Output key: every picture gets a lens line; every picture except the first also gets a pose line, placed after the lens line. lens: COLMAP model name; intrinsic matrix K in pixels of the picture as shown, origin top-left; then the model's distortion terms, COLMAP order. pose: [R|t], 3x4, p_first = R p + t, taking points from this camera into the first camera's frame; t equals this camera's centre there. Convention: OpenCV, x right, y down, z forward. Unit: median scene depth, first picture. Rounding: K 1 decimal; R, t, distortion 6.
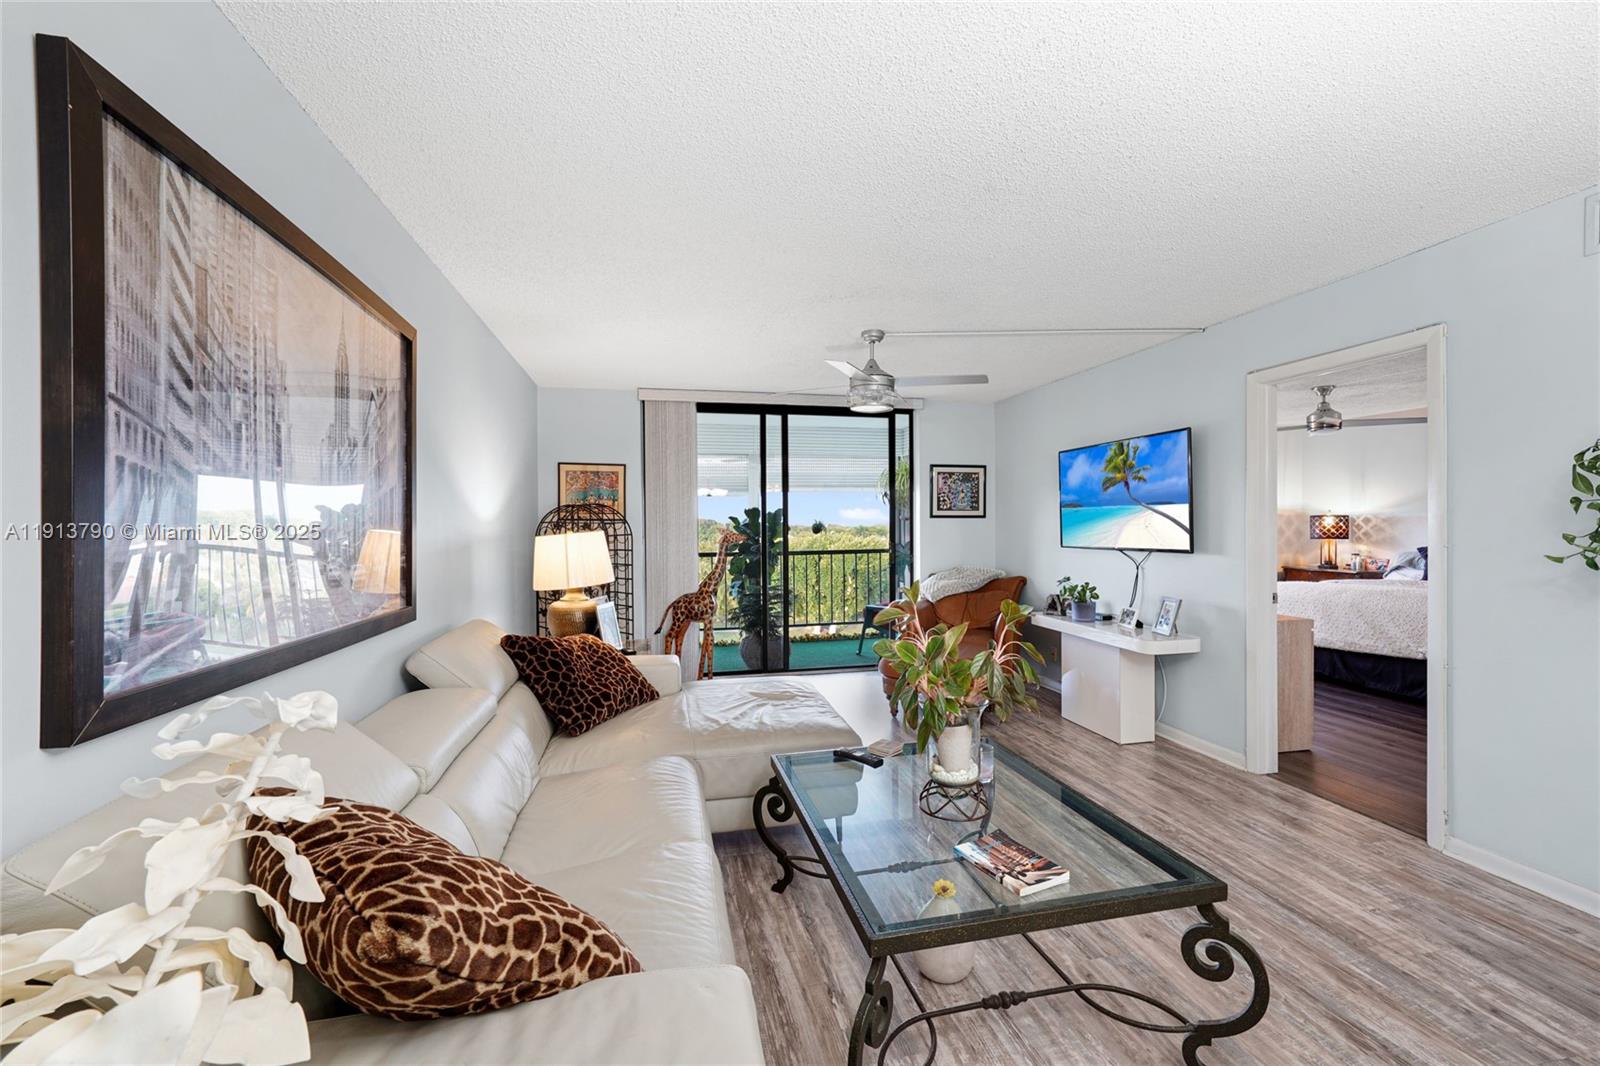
lens RADIAL K [[657.7, 0, 795.1], [0, 657.7, 536.9], [0, 0, 1]] dist [-0.000433, -0.000065]
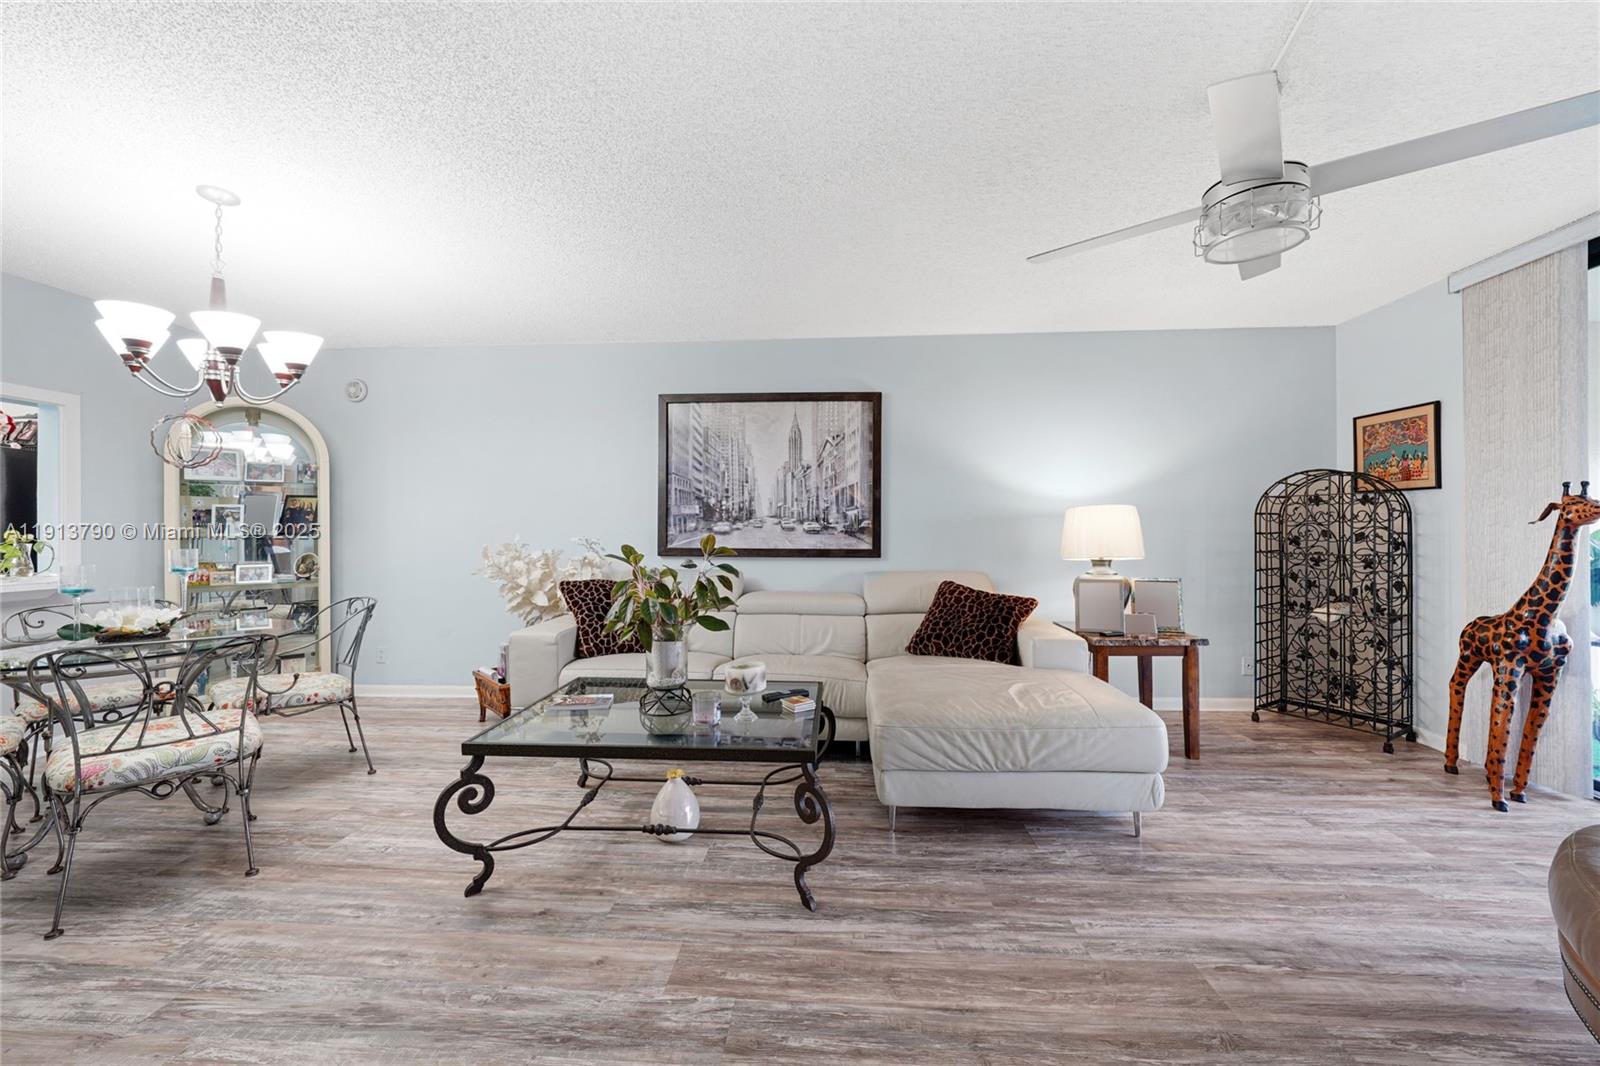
lens RADIAL K [[607.9, 0, 806.4], [0, 607.9, 527.5], [0, 0, 1]] dist [-0.021978, 0.008551]
pose [[-0.264777, 0.003581, -0.964303, 0.569472], [-0.011381, 0.999912, 0.006838, 0.019937], [0.964243, 0.012786, -0.264713, 0.684394]]
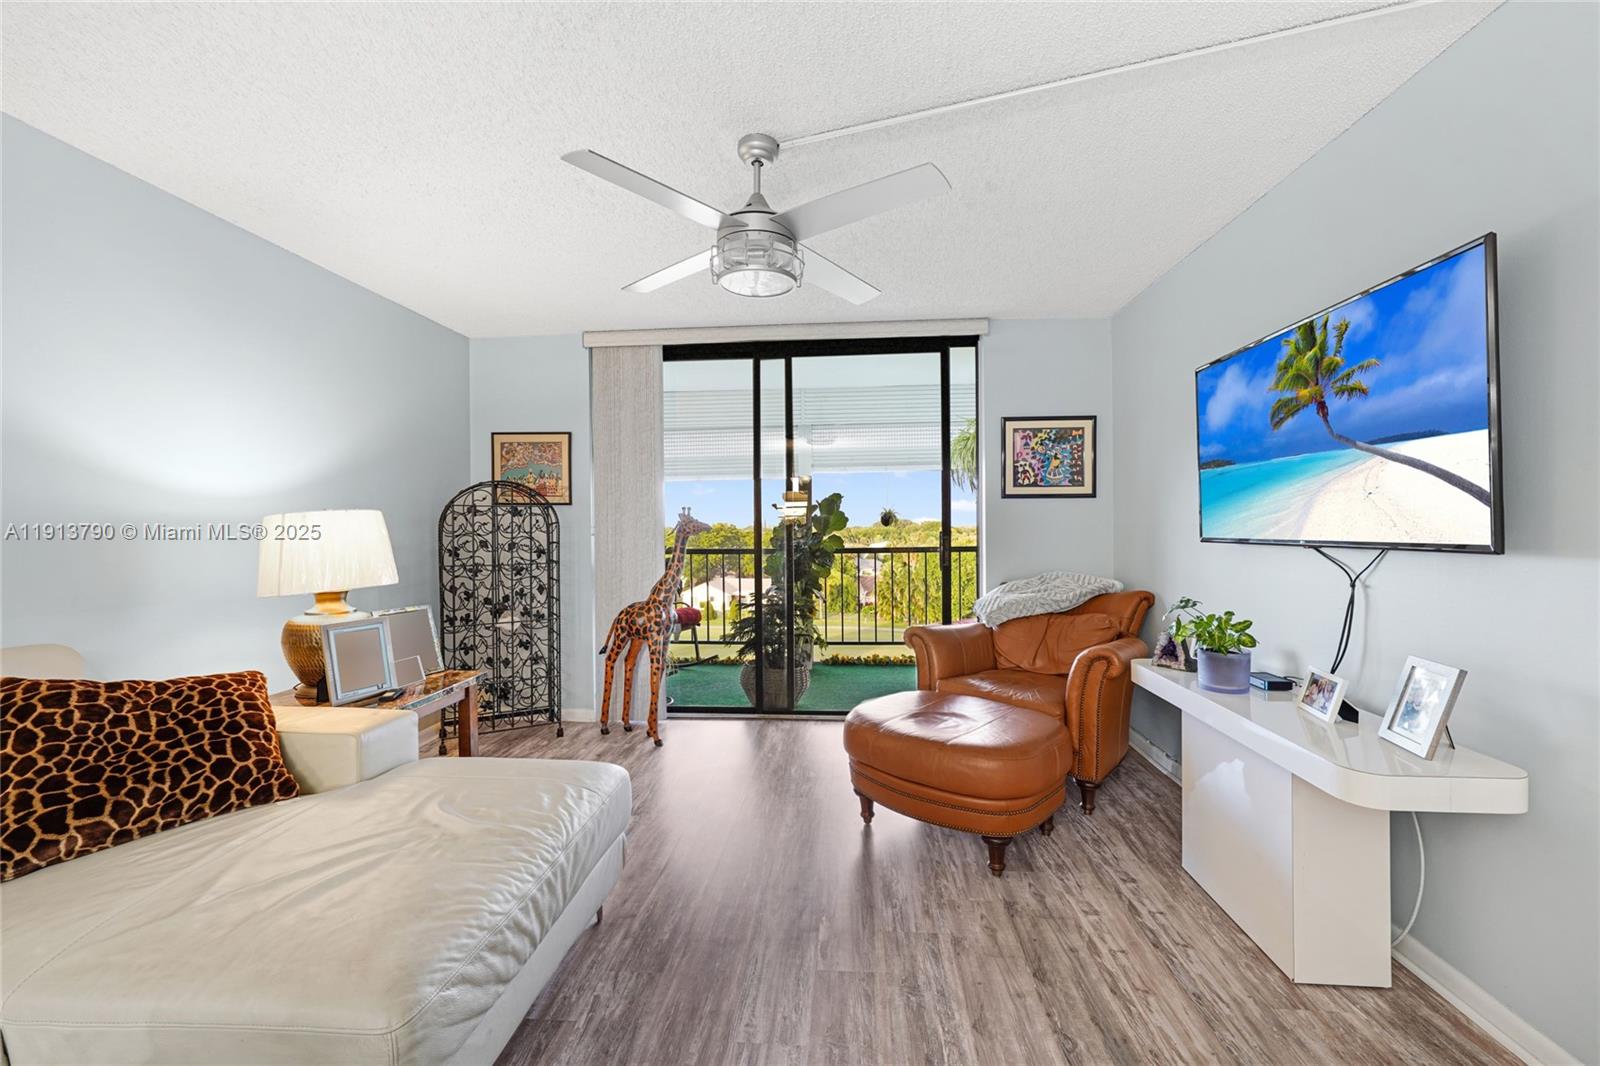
lens RADIAL K [[650.3, 0, 799.6], [0, 650.3, 526.1], [0, 0, 1]] dist [-0.000849, 0.013410]
pose [[0.957724, -0.000801, -0.287687, 0.266727], [-0.003827, 0.999872, -0.015525, 0.013679], [0.287663, 0.015969, 0.957599, 0.421704]]
